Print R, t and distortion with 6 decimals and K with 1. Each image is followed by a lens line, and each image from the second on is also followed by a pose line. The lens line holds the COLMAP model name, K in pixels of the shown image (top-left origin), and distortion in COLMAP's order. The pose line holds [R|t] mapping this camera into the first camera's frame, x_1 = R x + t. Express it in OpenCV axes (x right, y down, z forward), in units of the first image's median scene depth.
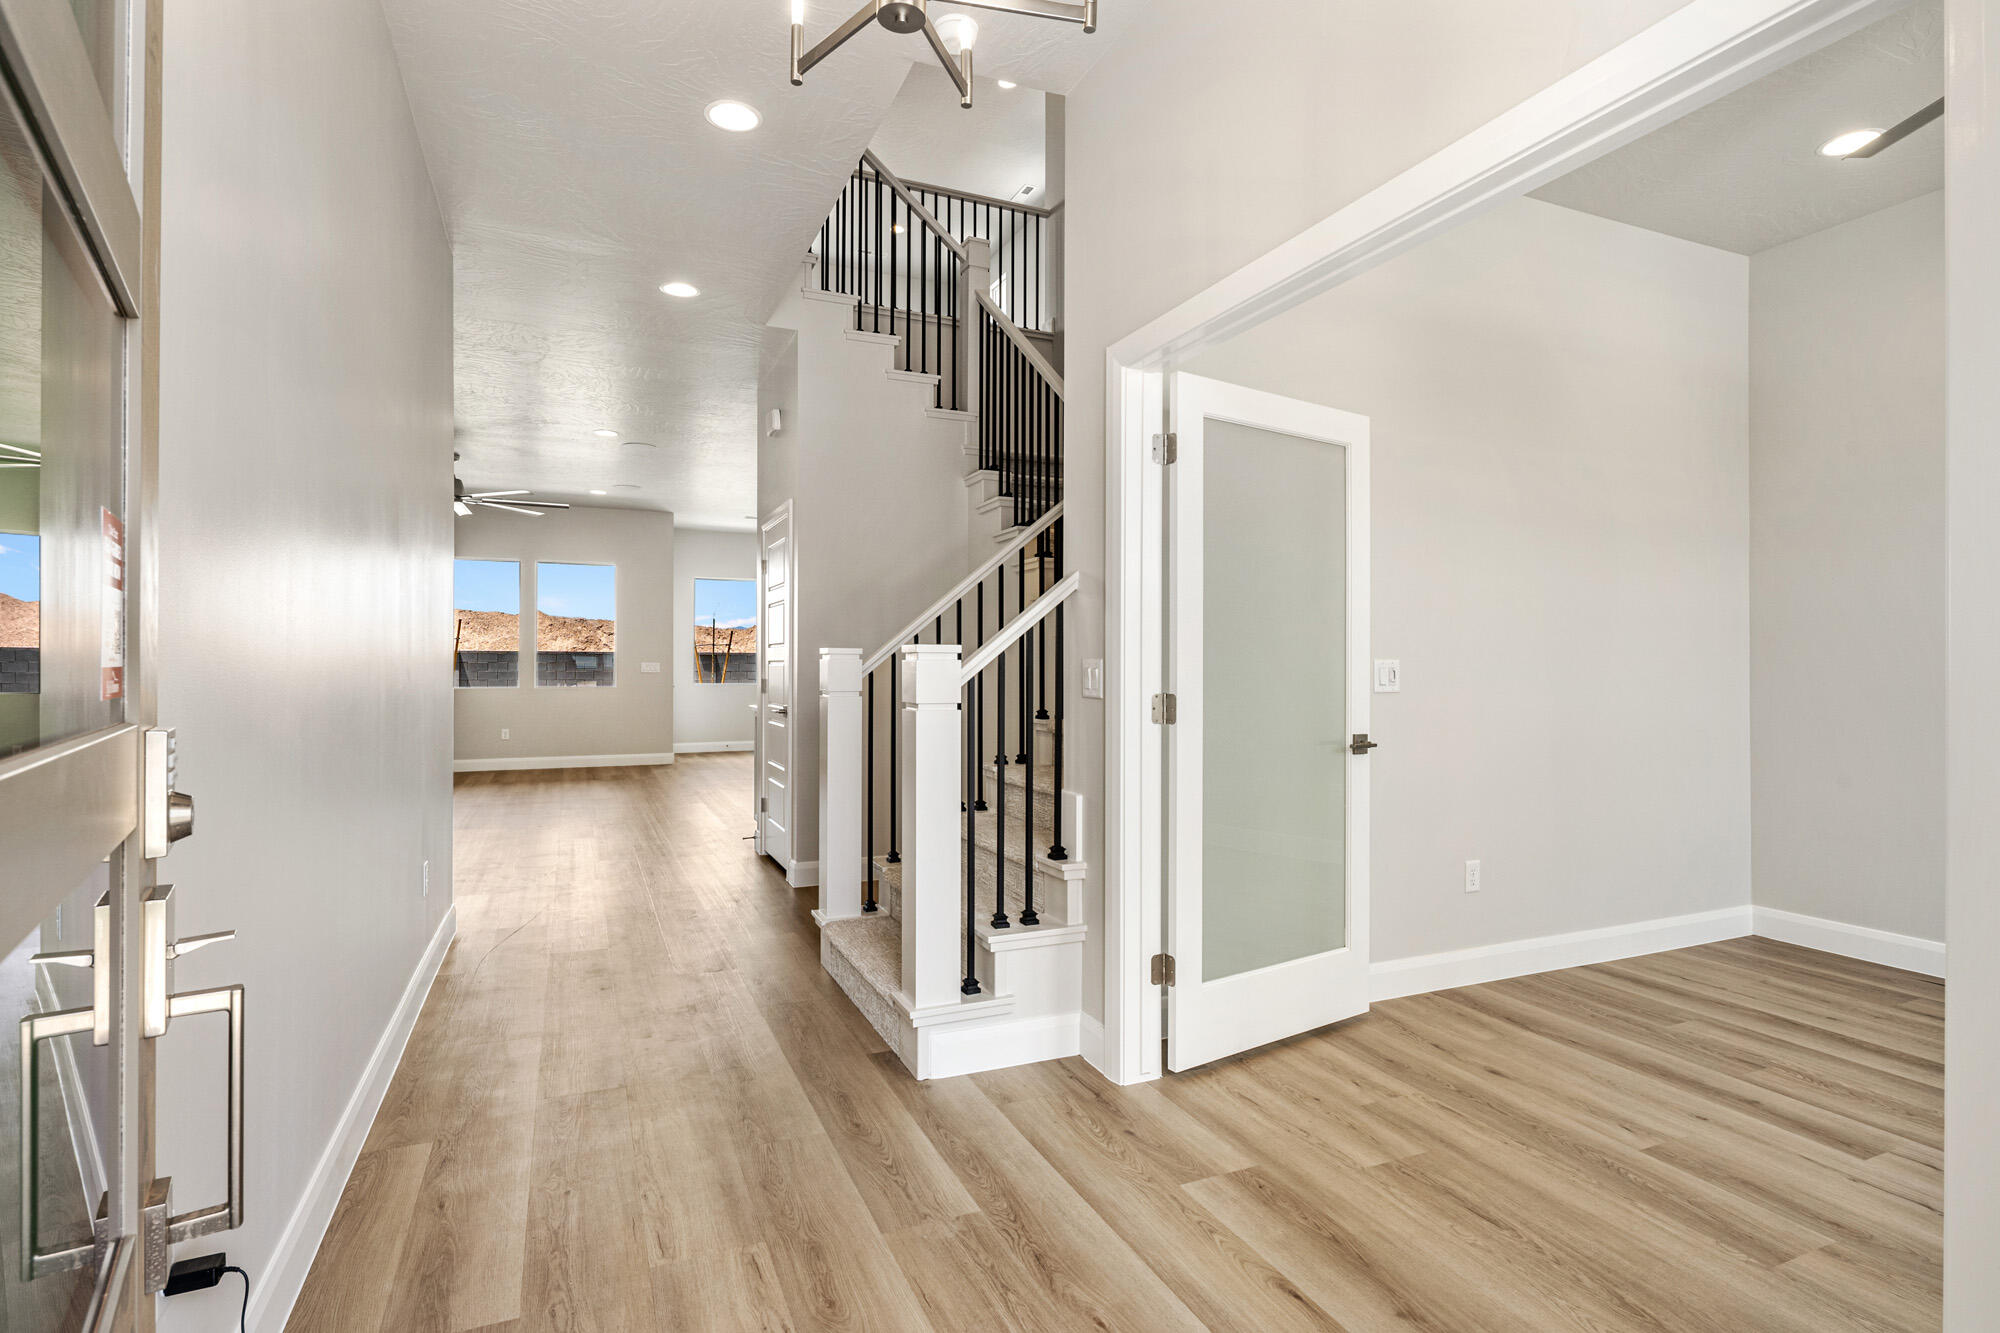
lens RADIAL K [[987.4, 0, 1000.1], [0, 987.4, 659.9], [0, 0, 1]] dist [-0.000277, -0.000510]
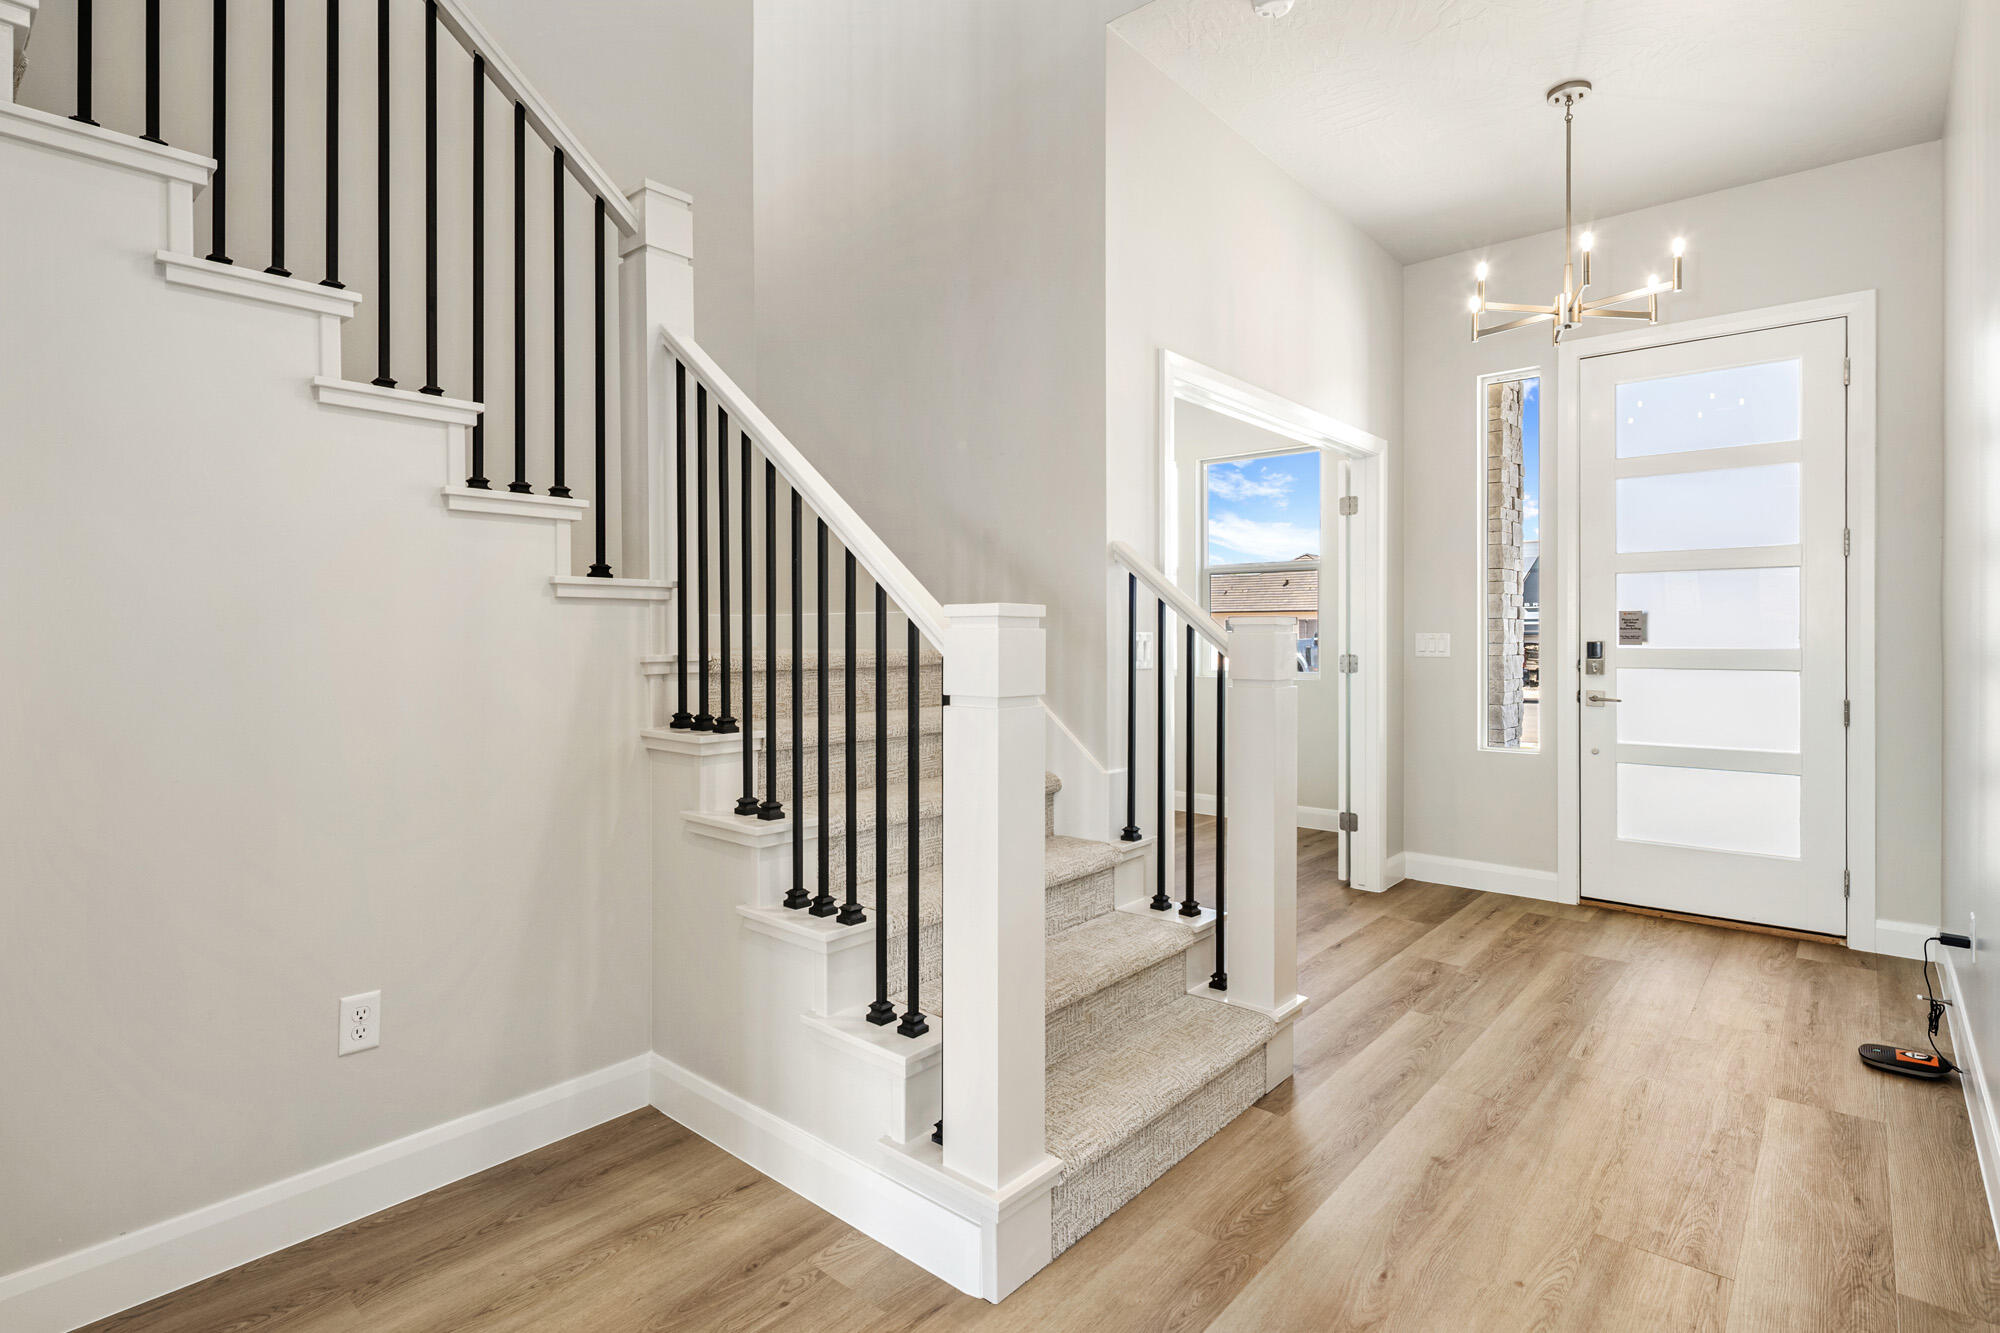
lens RADIAL K [[987.4, 0, 1000.1], [0, 987.4, 648.7], [0, 0, 1]] dist [-0.000277, -0.000510]
pose [[-0.428283, -0.014811, 0.903523, -1.112729], [0.001321, 0.999854, 0.017016, -0.004019], [-0.903644, 0.008481, -0.428201, 2.253391]]
